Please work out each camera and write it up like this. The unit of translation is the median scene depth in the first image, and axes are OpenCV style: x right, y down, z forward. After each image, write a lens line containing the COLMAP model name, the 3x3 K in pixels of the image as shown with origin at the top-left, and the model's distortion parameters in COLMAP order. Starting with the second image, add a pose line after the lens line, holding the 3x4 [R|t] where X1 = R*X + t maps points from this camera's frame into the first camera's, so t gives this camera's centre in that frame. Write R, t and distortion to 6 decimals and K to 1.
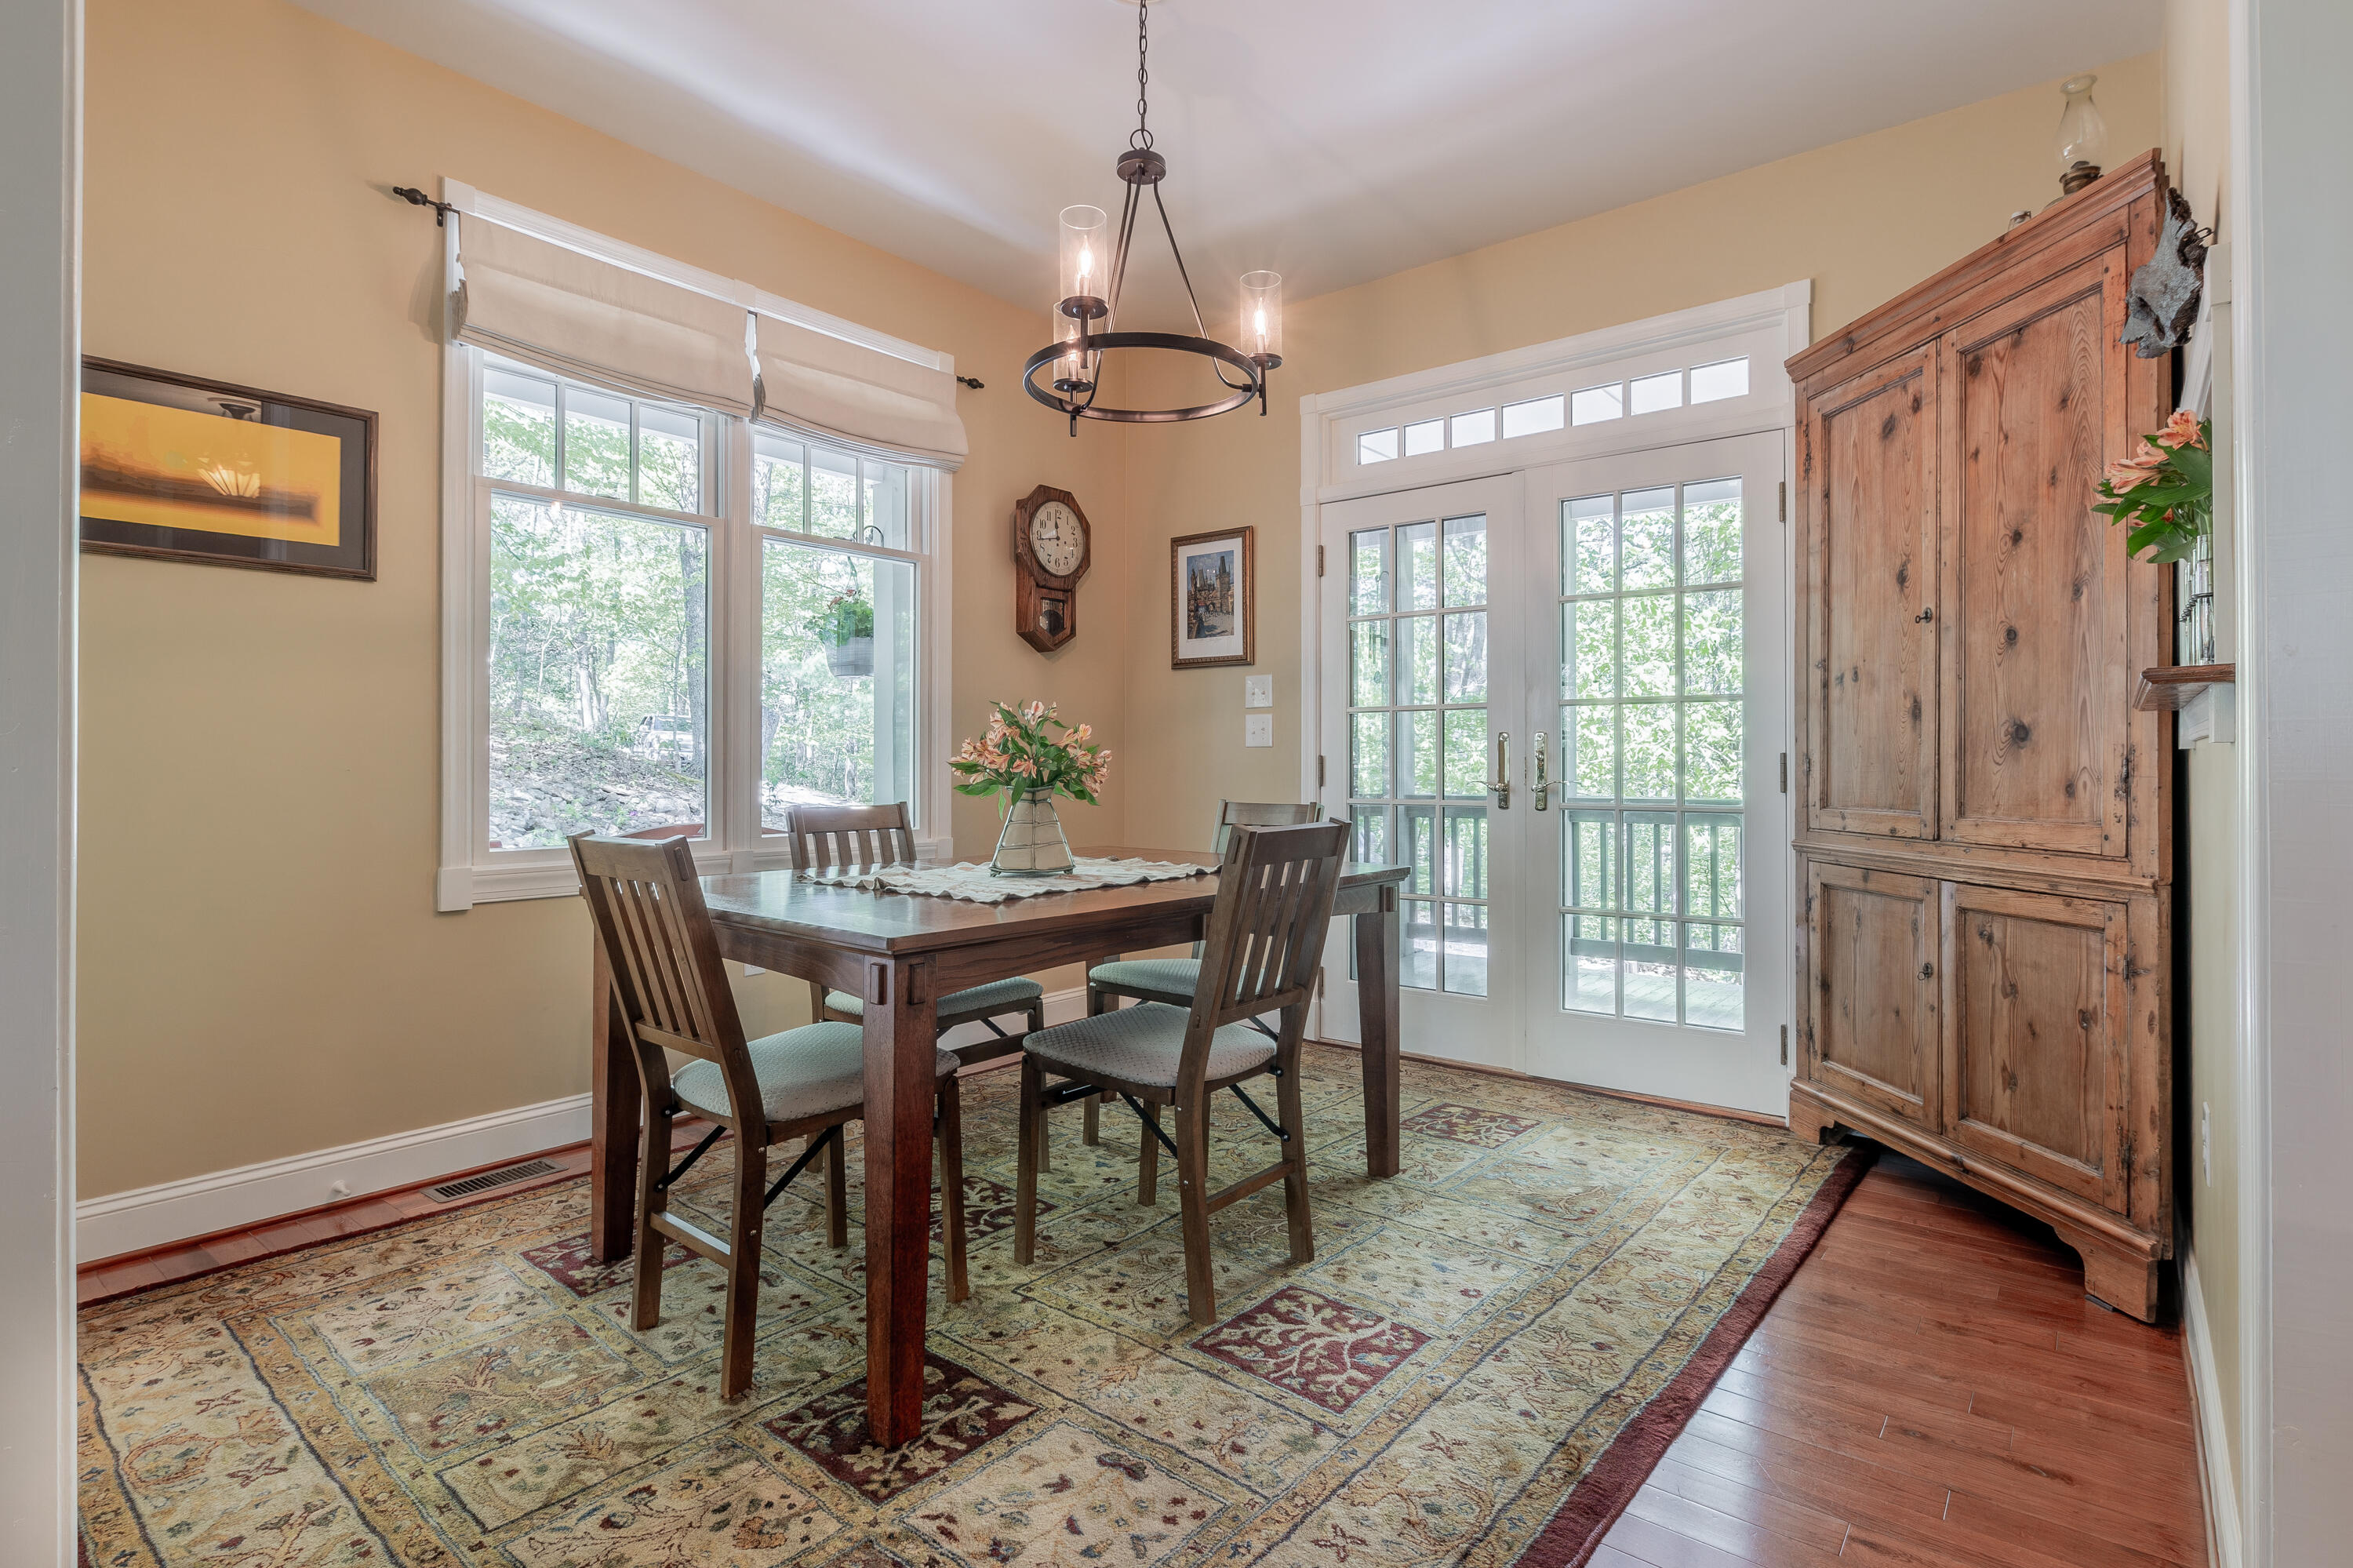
lens RADIAL K [[1155.8, 0, 1176.5], [0, 1155.8, 784.0], [0, 0, 1]] dist [-0.004304, -0.000726]
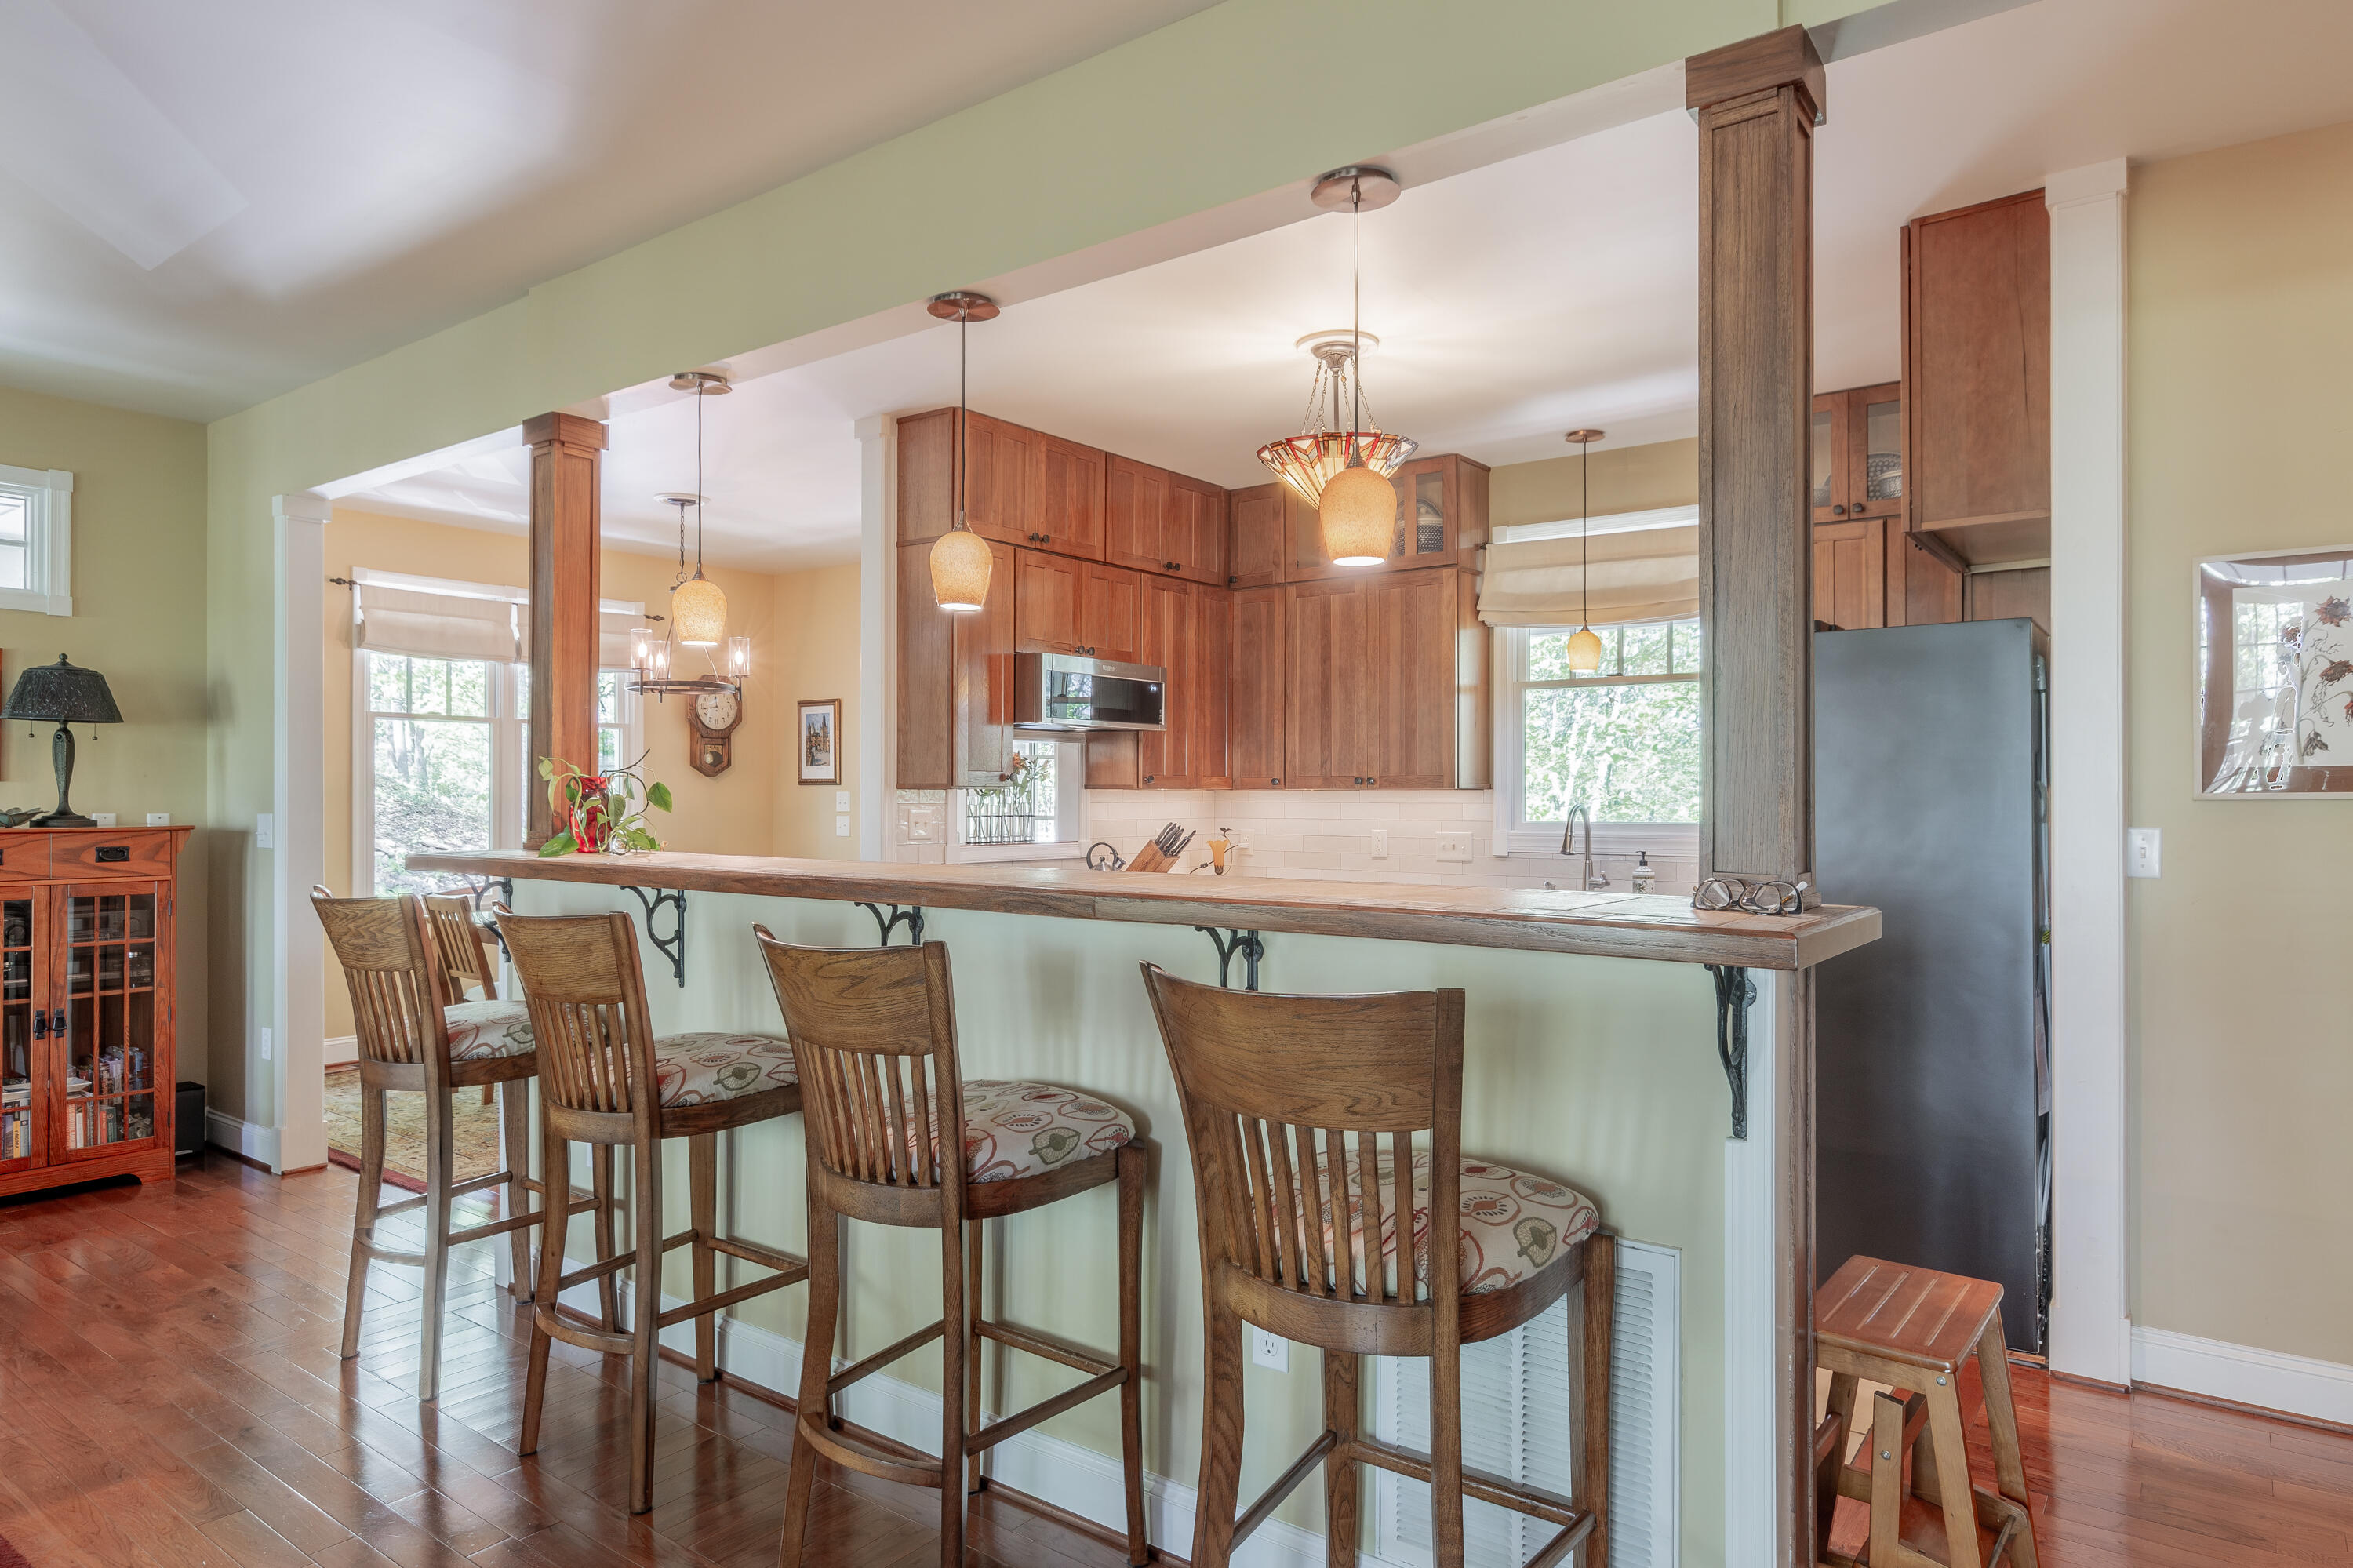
lens RADIAL K [[1418.3, 0, 1213.1], [0, 1418.3, 781.1], [0, 0, 1]] dist [-0.017761, 0.000286]
pose [[0.997720, 0.000031, 0.067494, 0.753287], [0.001587, 0.999713, -0.023919, -0.101387], [-0.067475, 0.023971, 0.997433, -1.671014]]
